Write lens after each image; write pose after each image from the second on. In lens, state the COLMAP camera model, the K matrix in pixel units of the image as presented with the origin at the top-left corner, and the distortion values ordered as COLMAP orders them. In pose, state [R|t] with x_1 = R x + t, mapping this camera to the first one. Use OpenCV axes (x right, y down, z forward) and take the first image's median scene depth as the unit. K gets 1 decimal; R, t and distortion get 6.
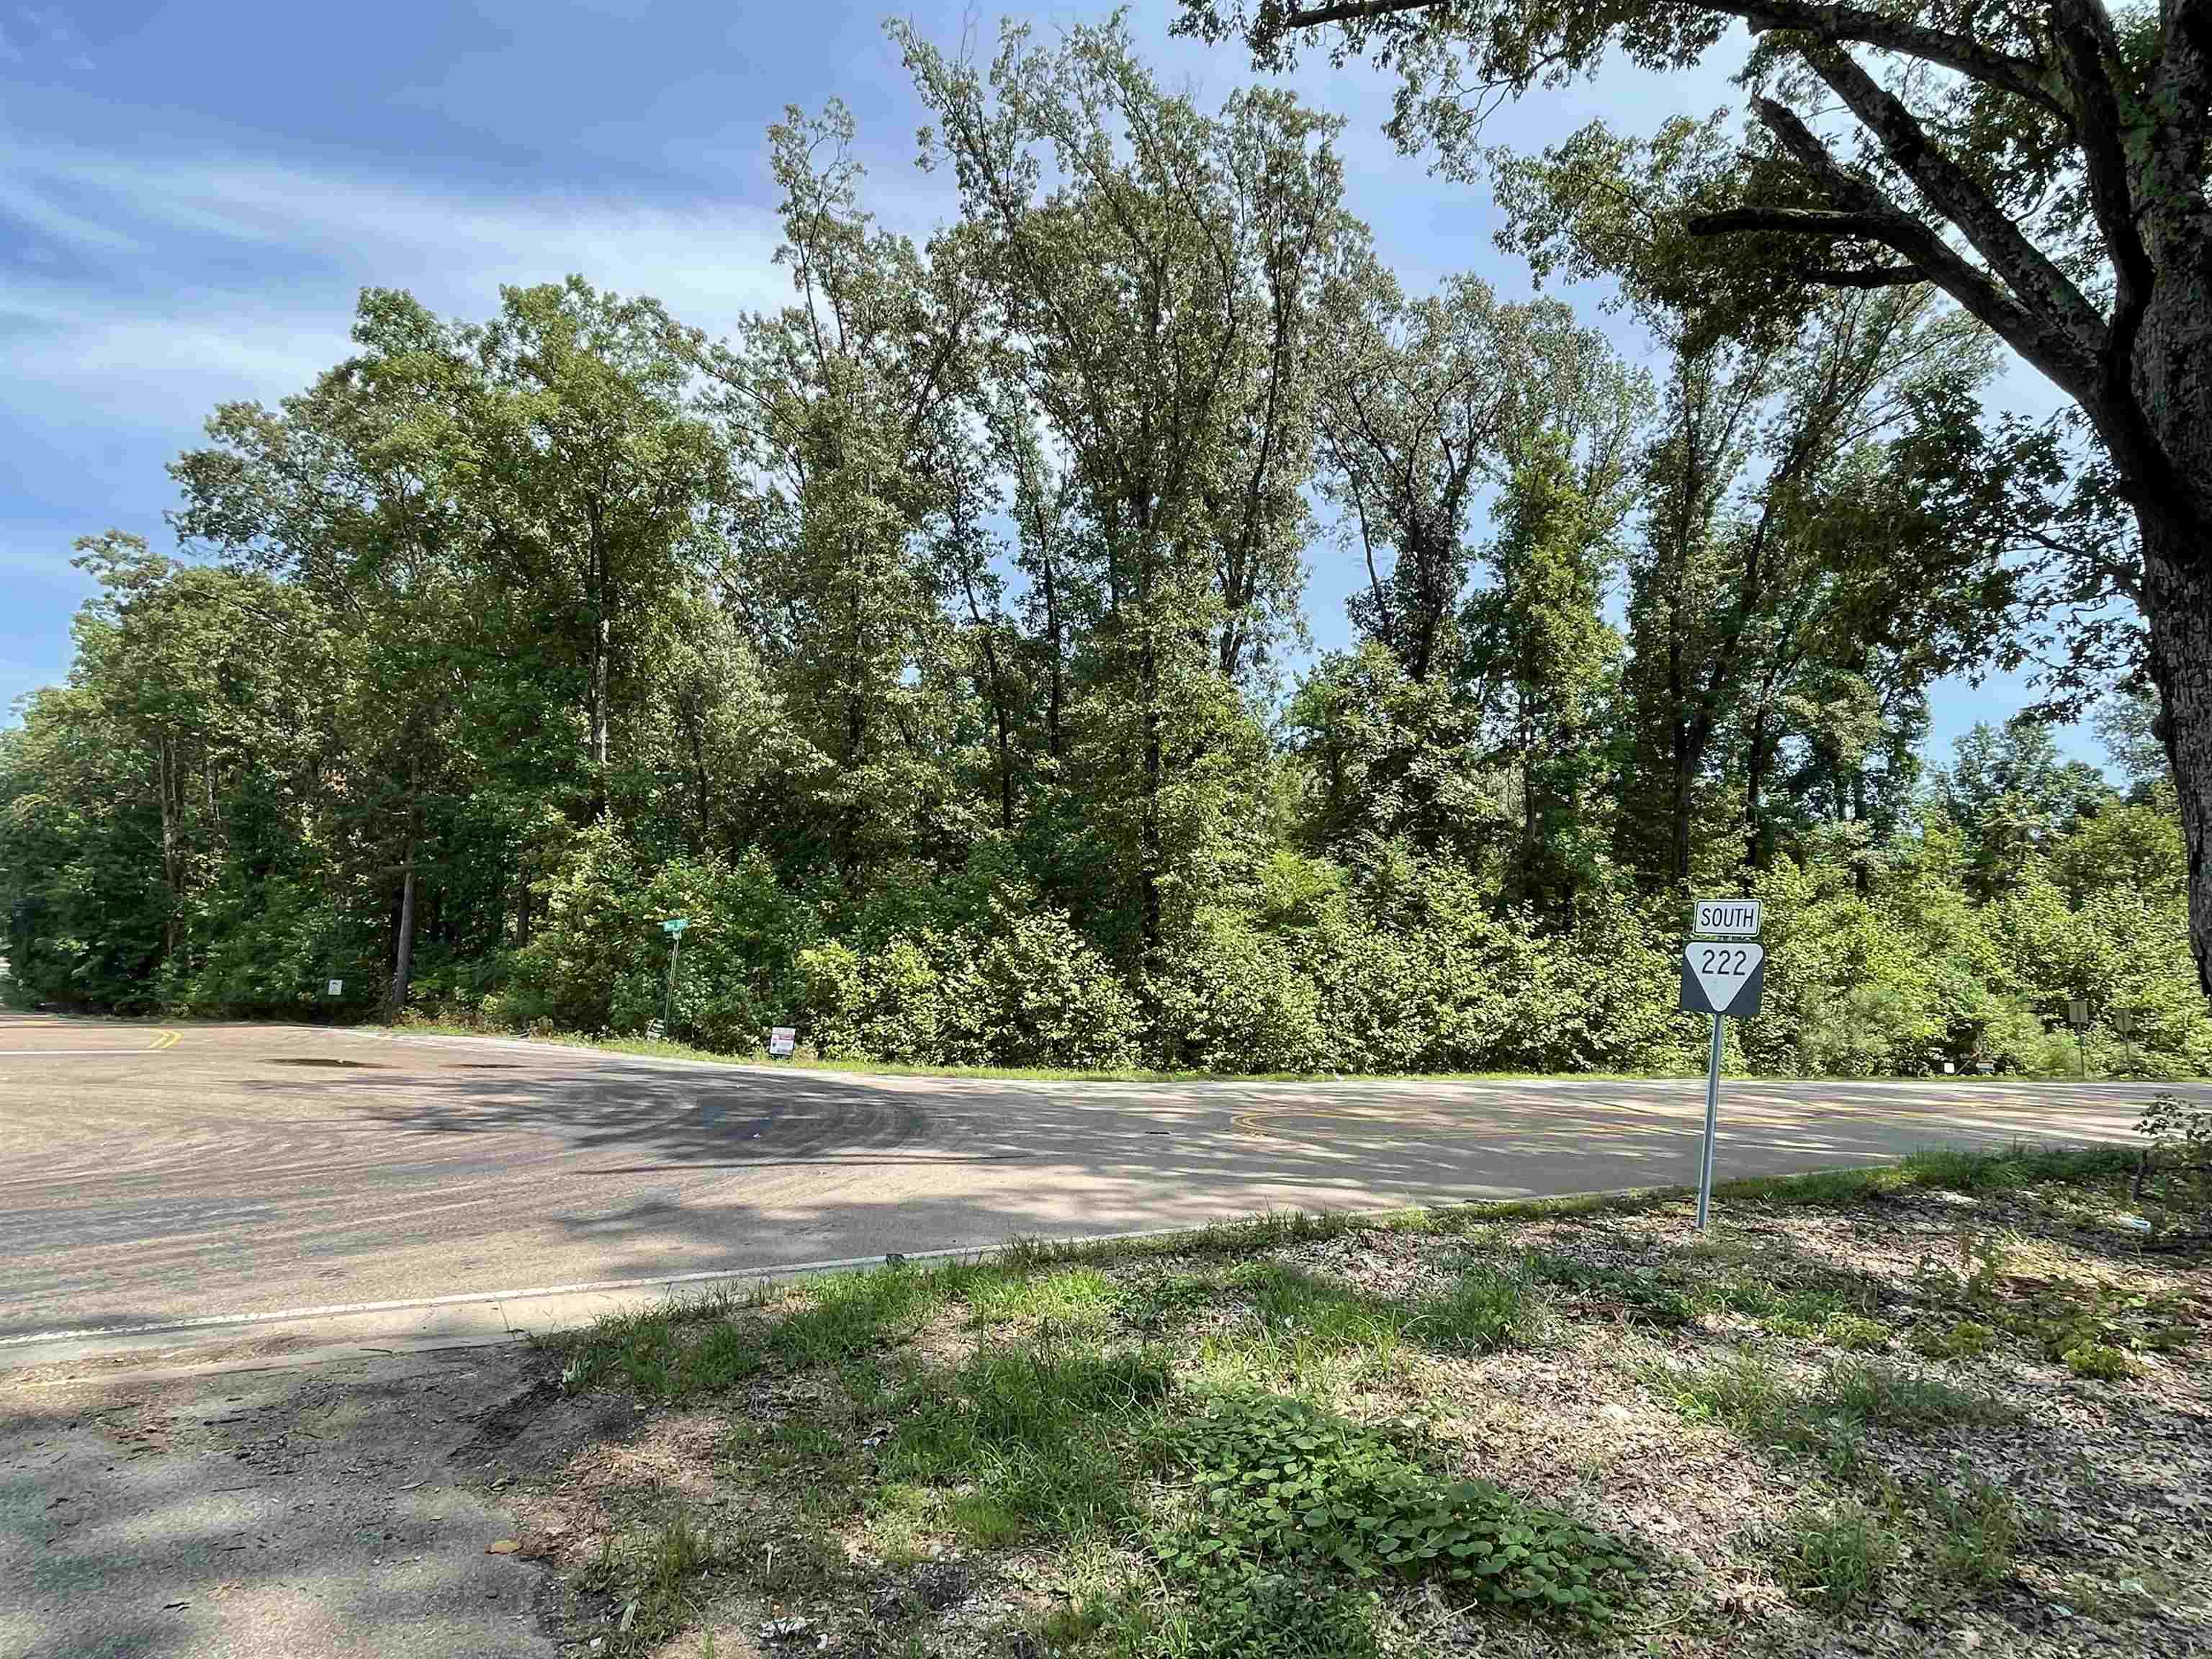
lens RADIAL K [[1195.4, 0, 1104.7], [0, 1195.4, 828.6], [0, 0, 1]] dist [0.003892, -0.000915]
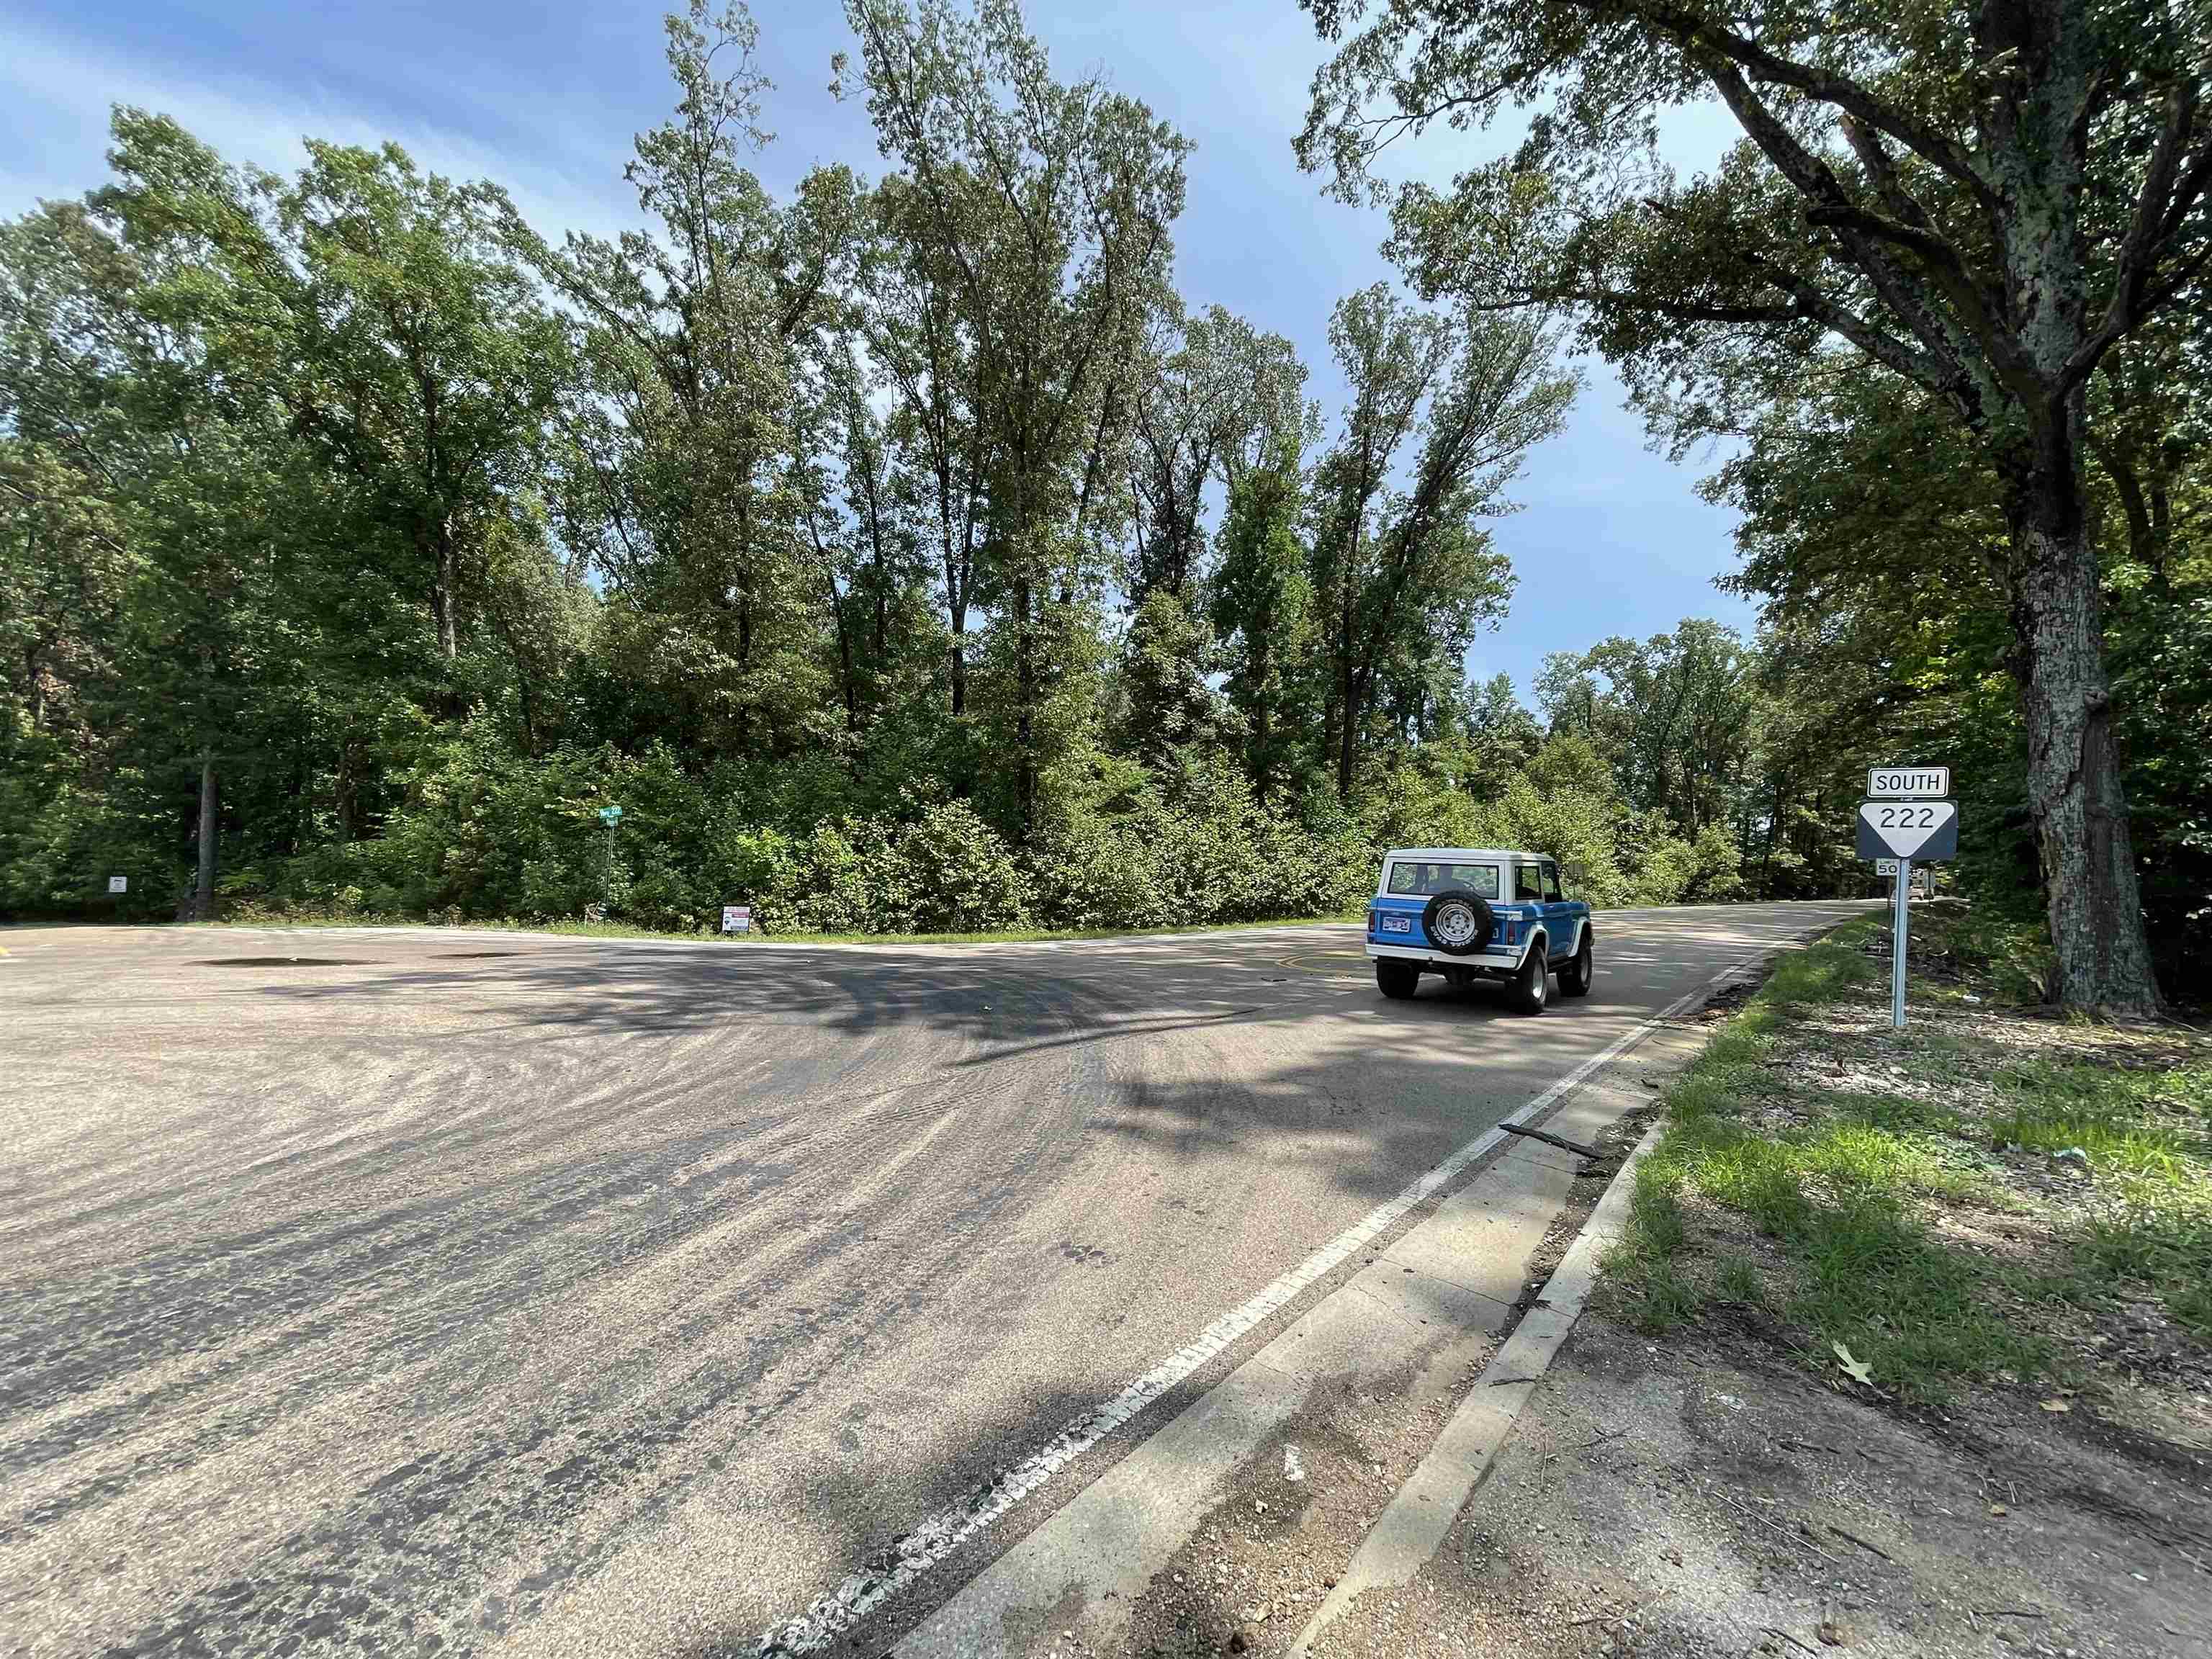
lens RADIAL K [[896.9, 0, 1100.1], [0, 896.9, 830.8], [0, 0, 1]] dist [-0.004653, 0.000374]
pose [[0.947314, -0.011265, 0.320107, -0.164636], [-0.018232, 0.995865, 0.089001, 0.015807], [-0.319786, -0.090149, 0.943191, 0.106833]]
